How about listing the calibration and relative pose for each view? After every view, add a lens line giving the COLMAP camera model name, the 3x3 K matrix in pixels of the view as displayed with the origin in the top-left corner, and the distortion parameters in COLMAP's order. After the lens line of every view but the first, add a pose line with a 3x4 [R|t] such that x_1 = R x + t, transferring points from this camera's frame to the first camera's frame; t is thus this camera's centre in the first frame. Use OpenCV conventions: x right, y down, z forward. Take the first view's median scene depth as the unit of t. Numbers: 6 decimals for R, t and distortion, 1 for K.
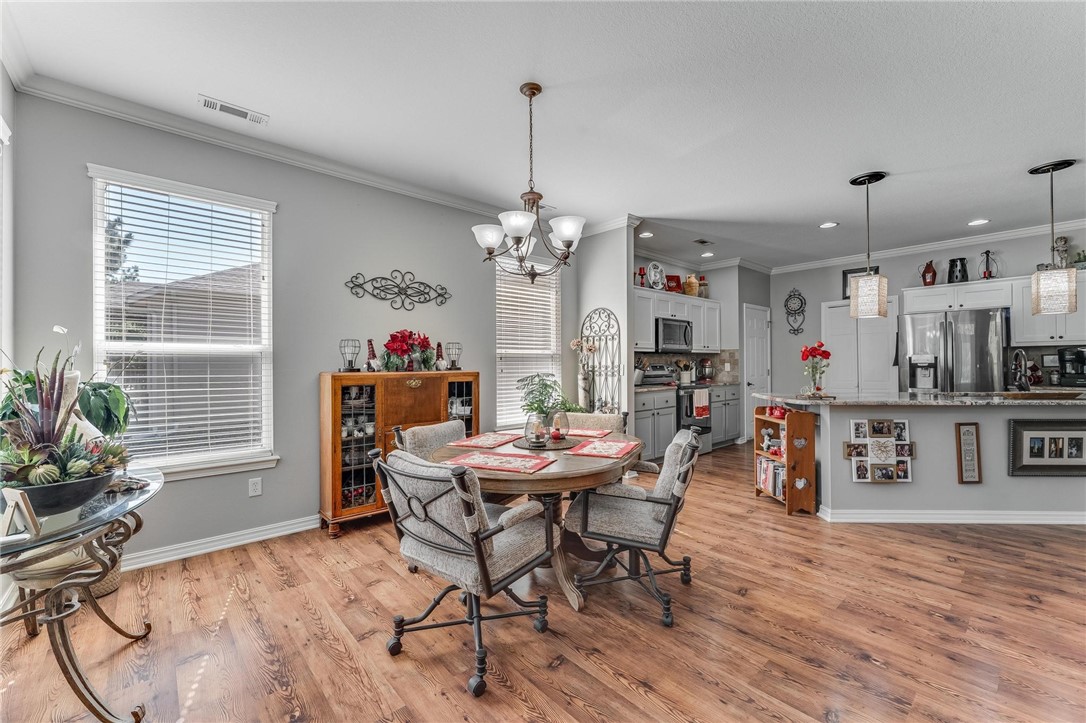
lens RADIAL K [[442.0, 0, 543.0], [0, 442.0, 361.5], [0, 0, 1]] dist [-0.000377, 0.000138]
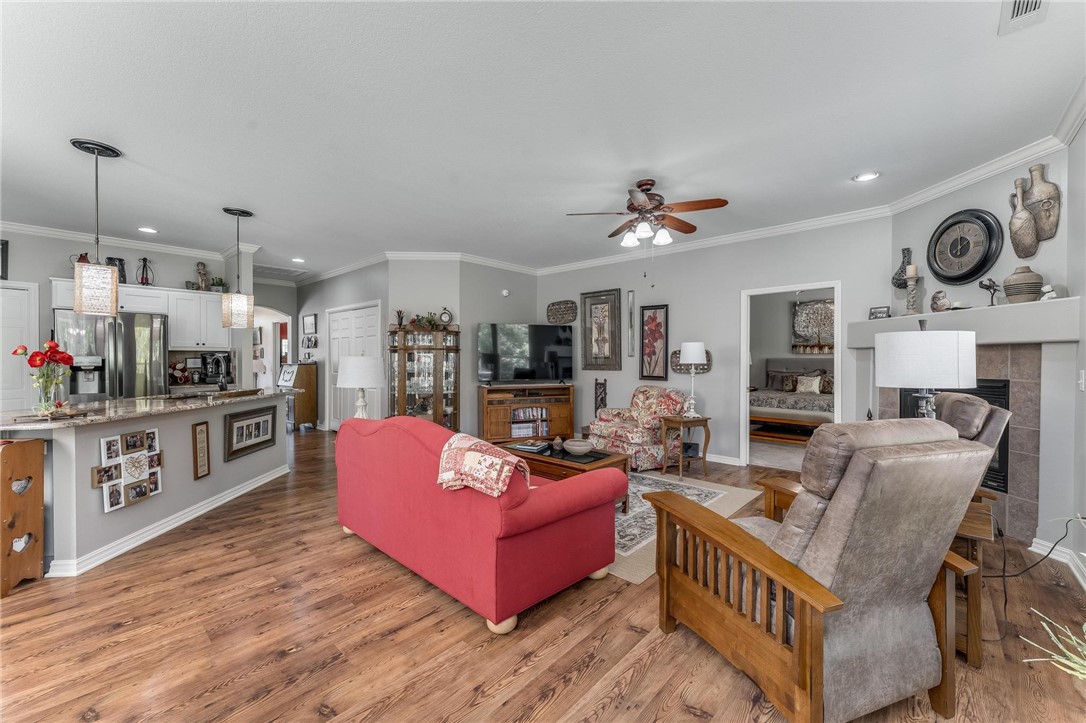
lens RADIAL K [[435.8, 0, 545.4], [0, 435.8, 360.6], [0, 0, 1]] dist [-0.000024, 0.000016]
pose [[-0.110206, 0.002503, 0.993906, -0.186373], [-0.005487, 0.999980, -0.003127, -0.014324], [-0.993894, -0.005798, -0.110190, 0.250956]]
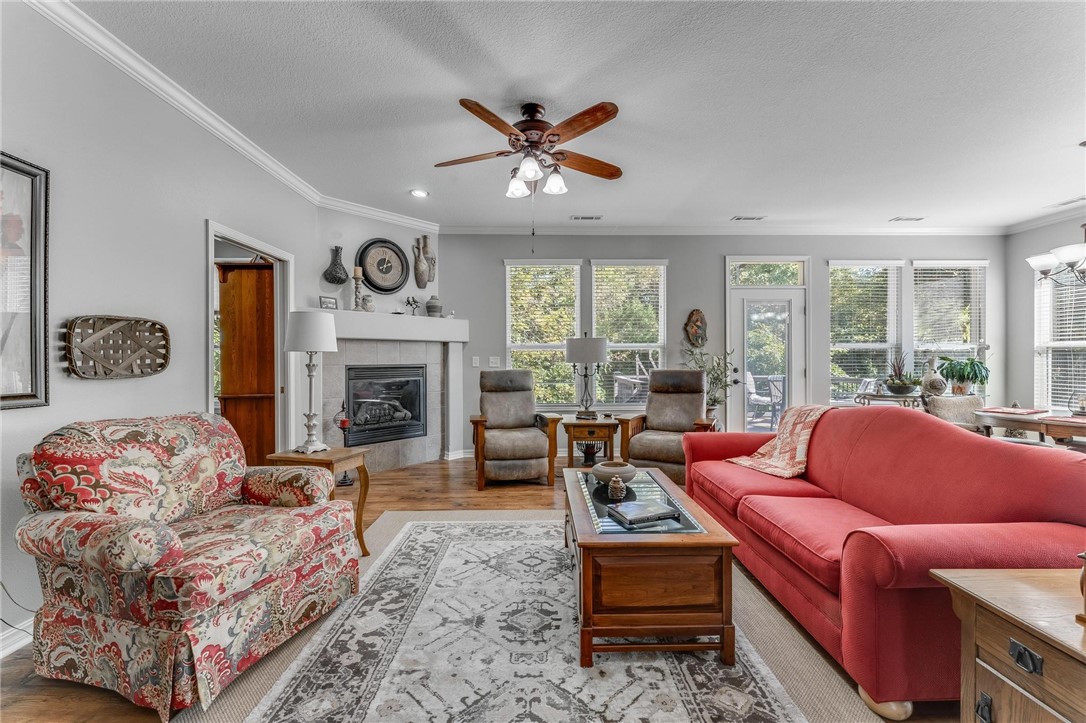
lens RADIAL K [[435.8, 0, 545.4], [0, 435.8, 360.6], [0, 0, 1]] dist [-0.000024, 0.000016]
pose [[-0.647436, 0.009864, -0.762056, 1.376029], [0.010003, 0.999940, 0.004445, 0.002825], [0.762054, -0.004745, -0.647496, 0.418560]]
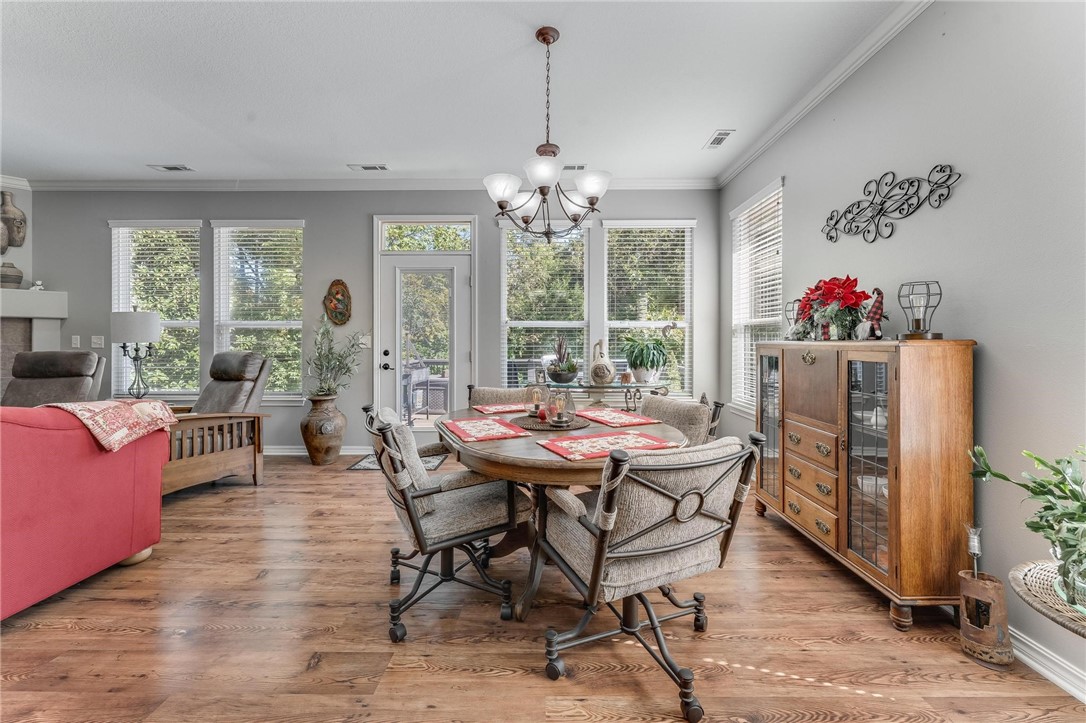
lens RADIAL K [[442.5, 0, 547.0], [0, 442.5, 343.3], [0, 0, 1]] dist [-0.000850, 0.000015]
pose [[-0.666367, 0.007373, -0.745588, 0.466702], [0.007154, 0.999968, 0.003495, 0.020625], [0.745590, -0.003004, -0.666398, 1.120942]]
